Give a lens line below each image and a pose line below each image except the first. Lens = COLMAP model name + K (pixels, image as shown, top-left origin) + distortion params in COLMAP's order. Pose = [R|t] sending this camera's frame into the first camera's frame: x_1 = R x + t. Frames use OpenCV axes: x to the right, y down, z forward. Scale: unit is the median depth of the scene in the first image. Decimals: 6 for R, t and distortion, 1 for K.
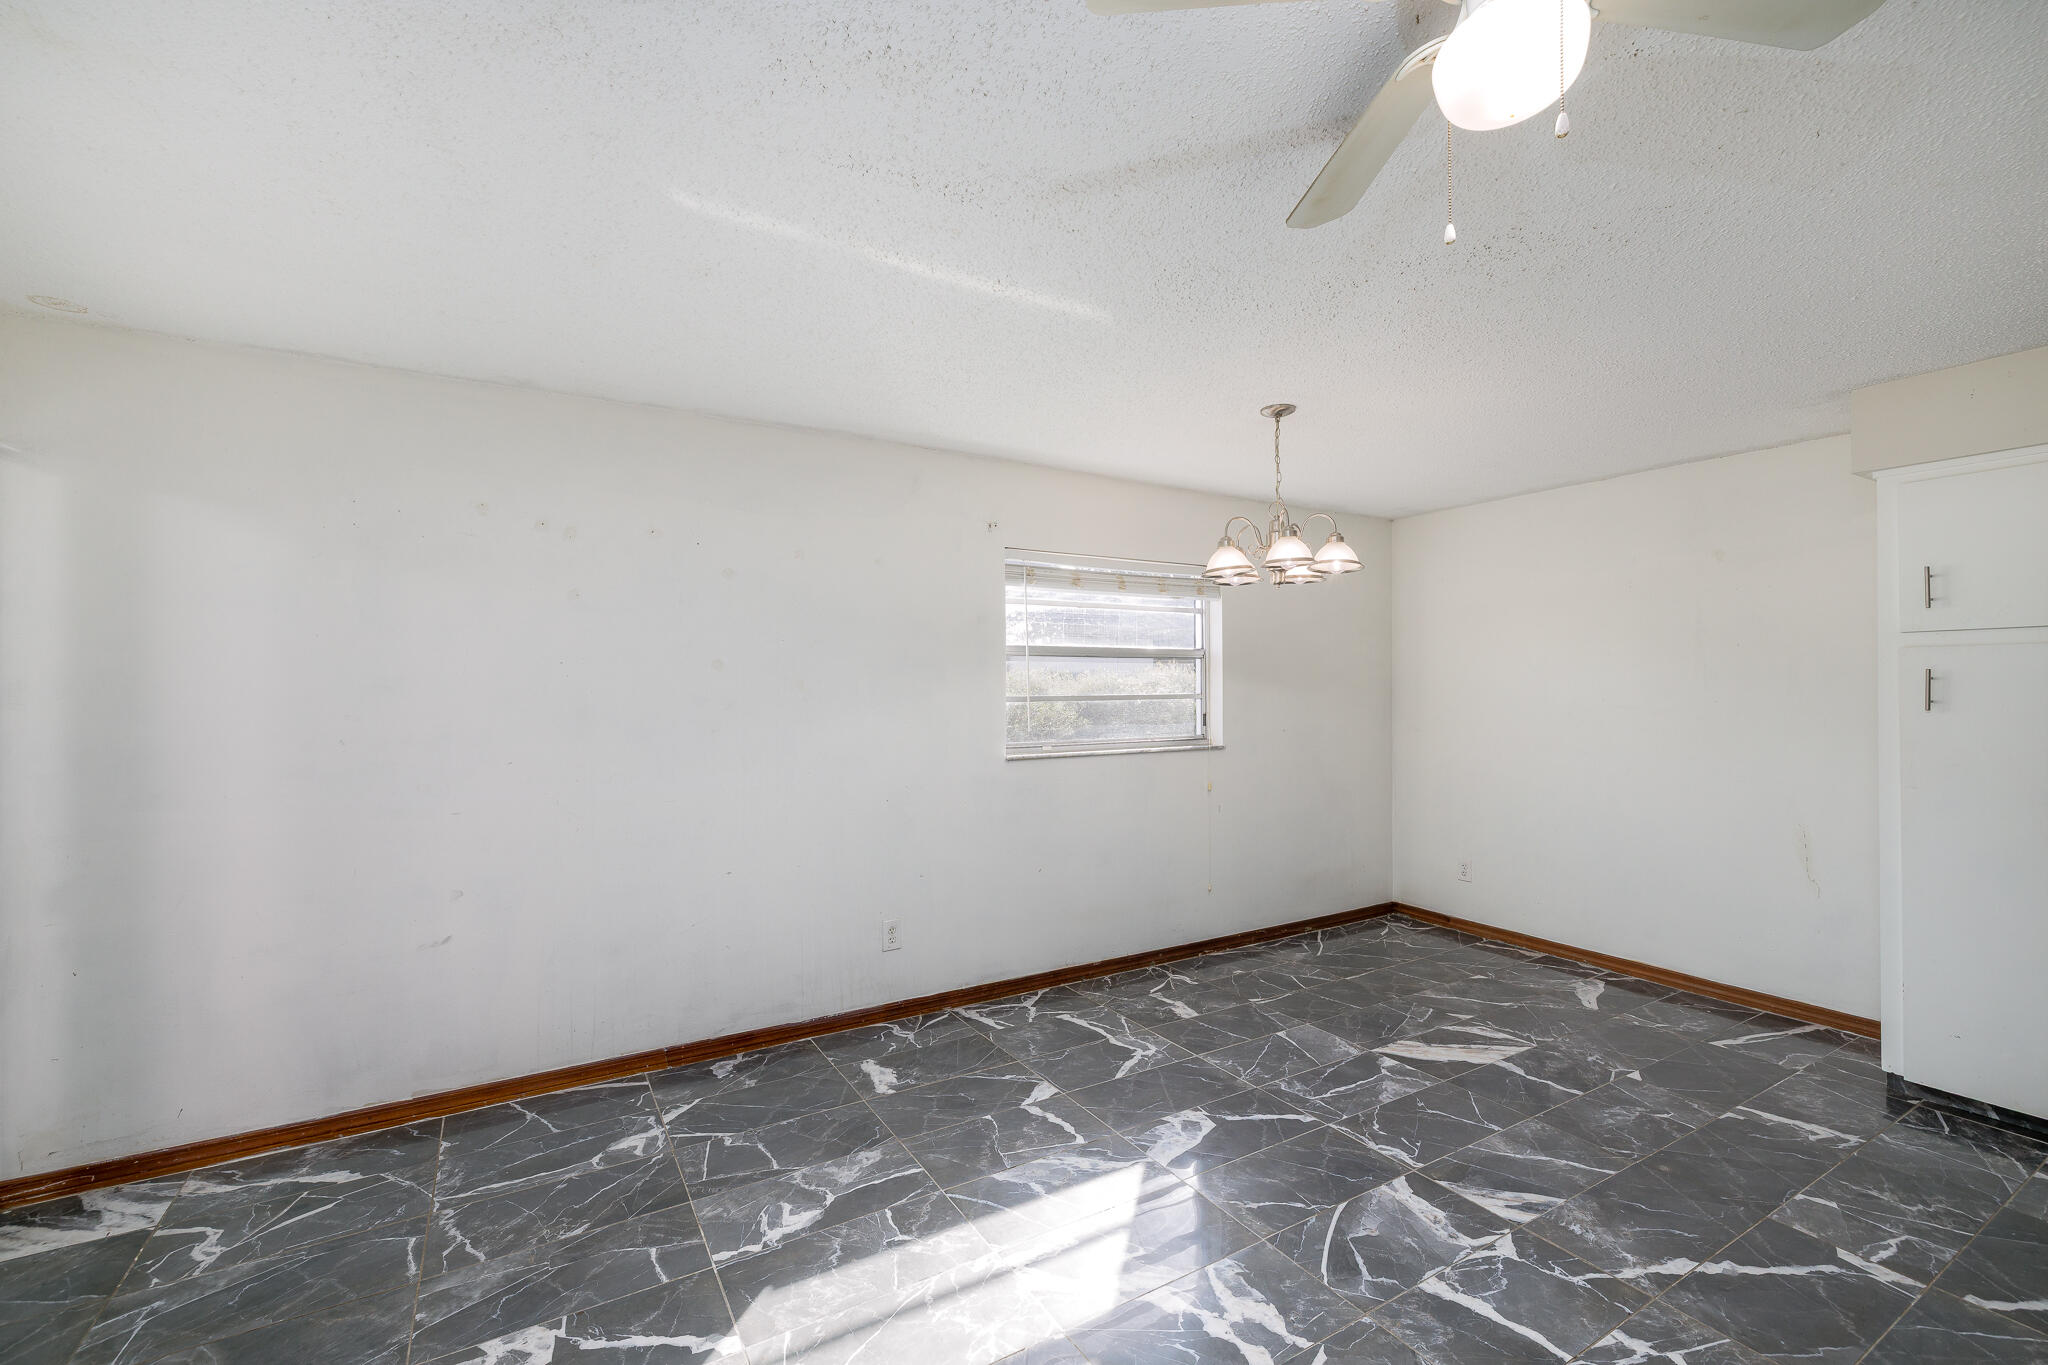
lens RADIAL K [[870.4, 0, 1023.7], [0, 870.4, 681.6], [0, 0, 1]] dist [0.000757, 0.000038]
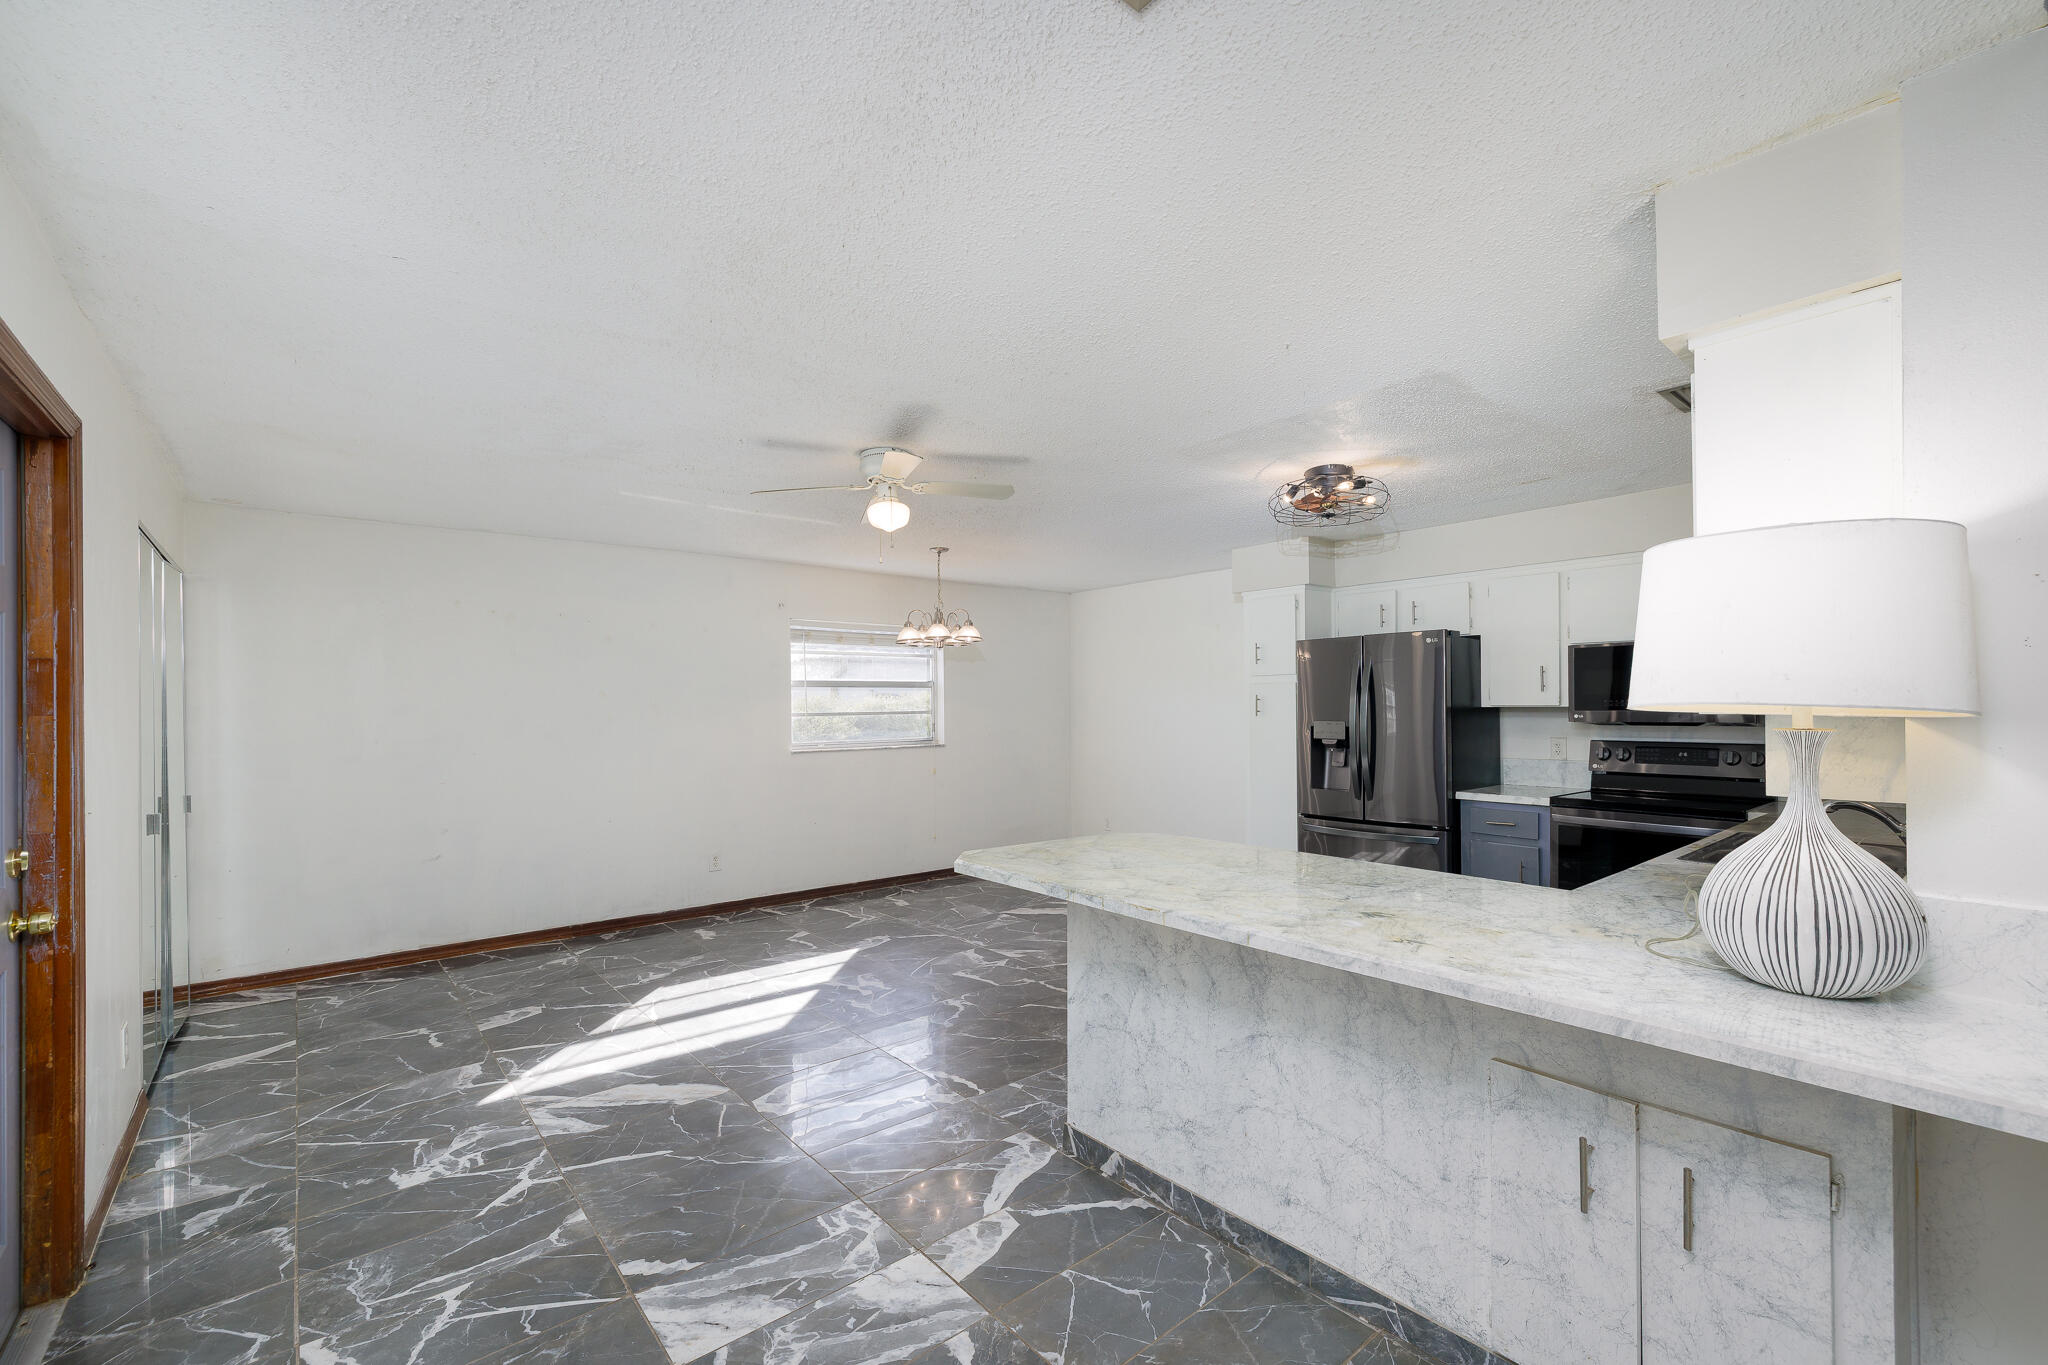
lens RADIAL K [[870.4, 0, 1025.8], [0, 870.4, 697.2], [0, 0, 1]] dist [0.000757, 0.000038]
pose [[0.987083, -0.004884, 0.160138, 0.190394], [0.005373, 0.999982, -0.002620, -0.006032], [-0.160122, 0.003446, 0.987091, -0.819036]]
